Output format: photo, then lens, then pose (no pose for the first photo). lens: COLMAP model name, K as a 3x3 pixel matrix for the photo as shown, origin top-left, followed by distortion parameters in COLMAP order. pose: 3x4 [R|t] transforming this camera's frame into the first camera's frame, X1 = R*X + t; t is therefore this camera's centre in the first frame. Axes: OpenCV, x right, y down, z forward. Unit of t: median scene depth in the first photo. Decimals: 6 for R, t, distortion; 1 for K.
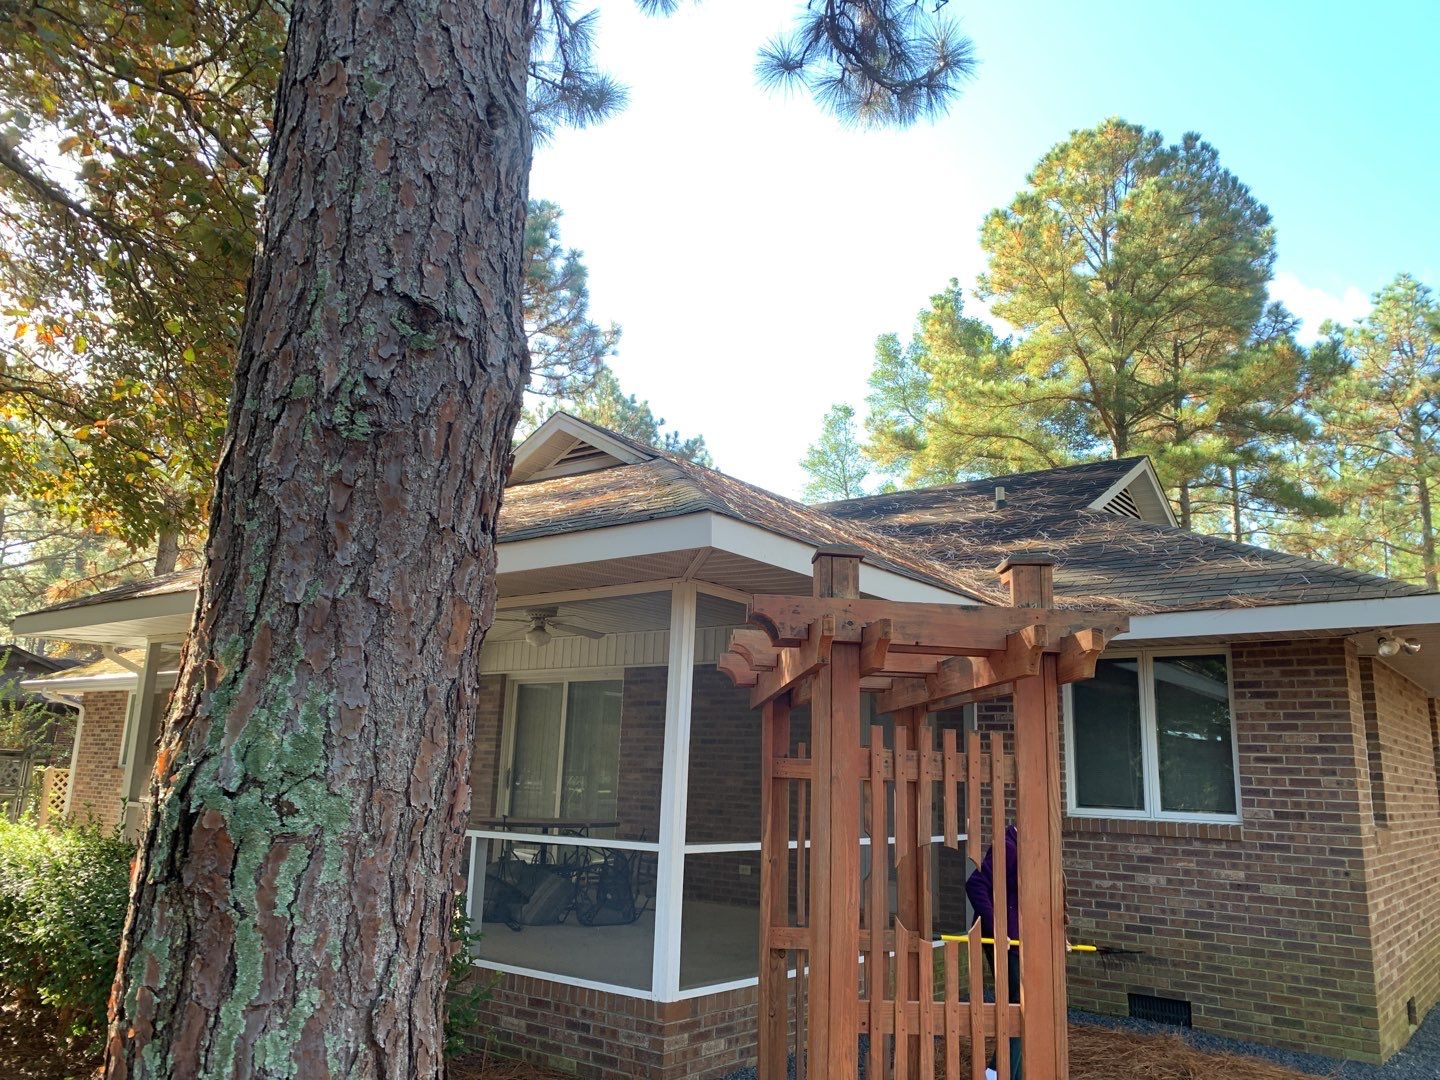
lens RADIAL K [[1114.2, 0, 710.3], [0, 1114.2, 542.8], [0, 0, 1]] dist [0.029604, -0.033957]
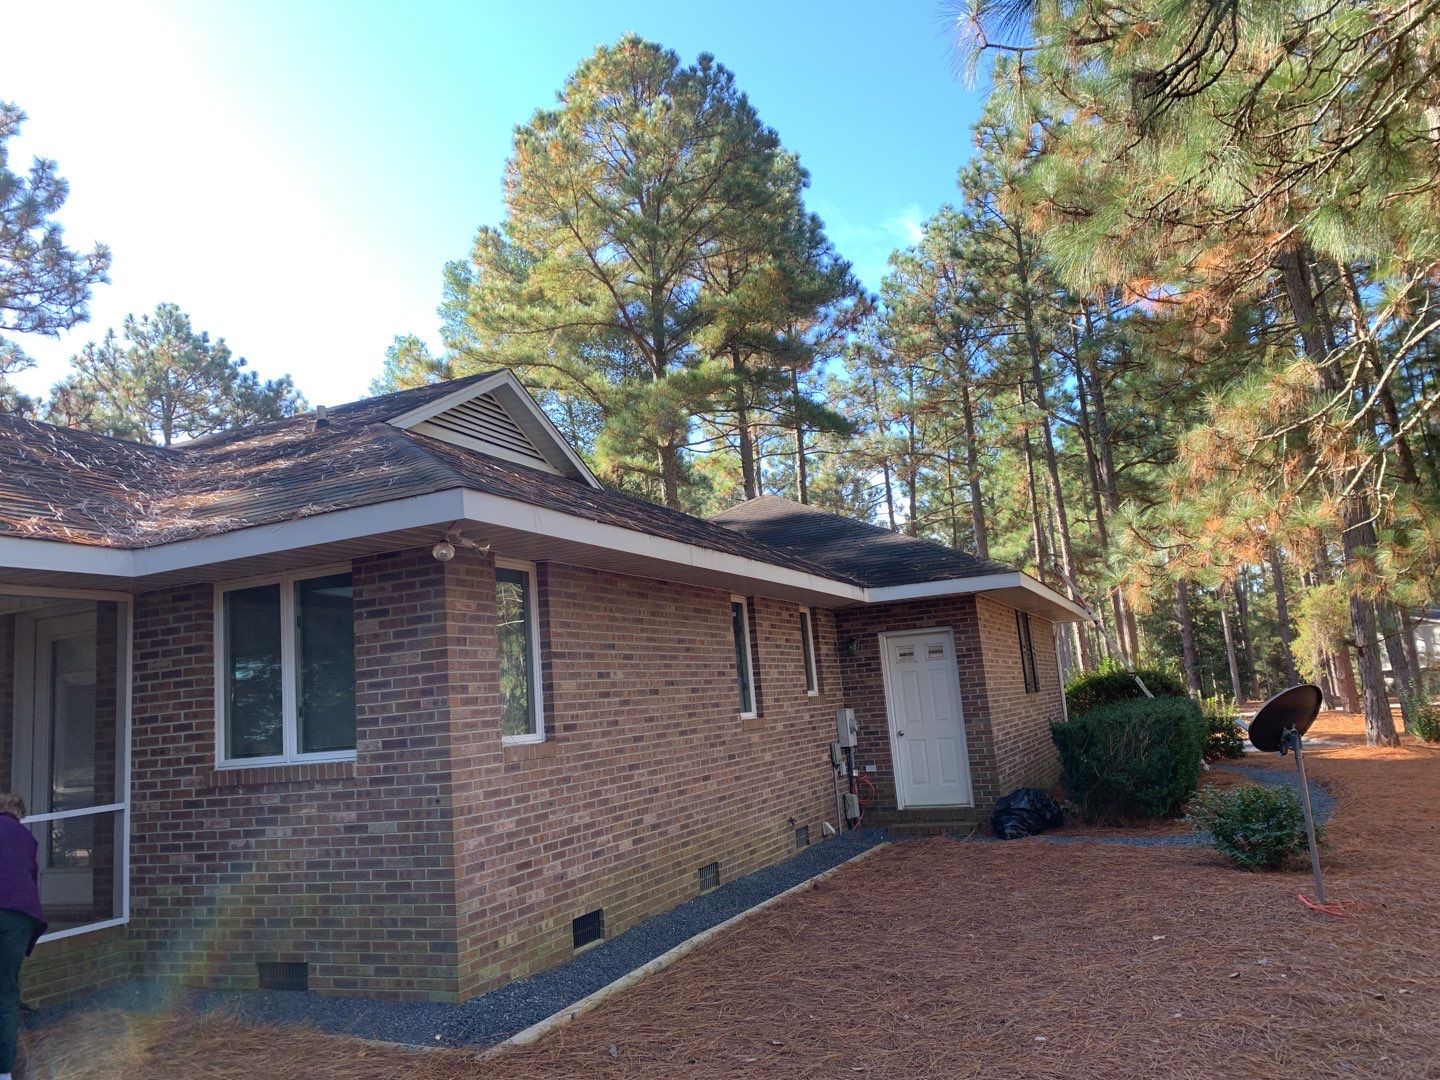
lens RADIAL K [[1114.2, 0, 710.3], [0, 1114.2, 542.8], [0, 0, 1]] dist [0.029604, -0.033957]
pose [[0.959882, -0.071832, 0.271047, 0.136937], [0.057457, 0.996506, 0.060614, 0.010717], [-0.274454, -0.042609, 0.960656, 0.018323]]
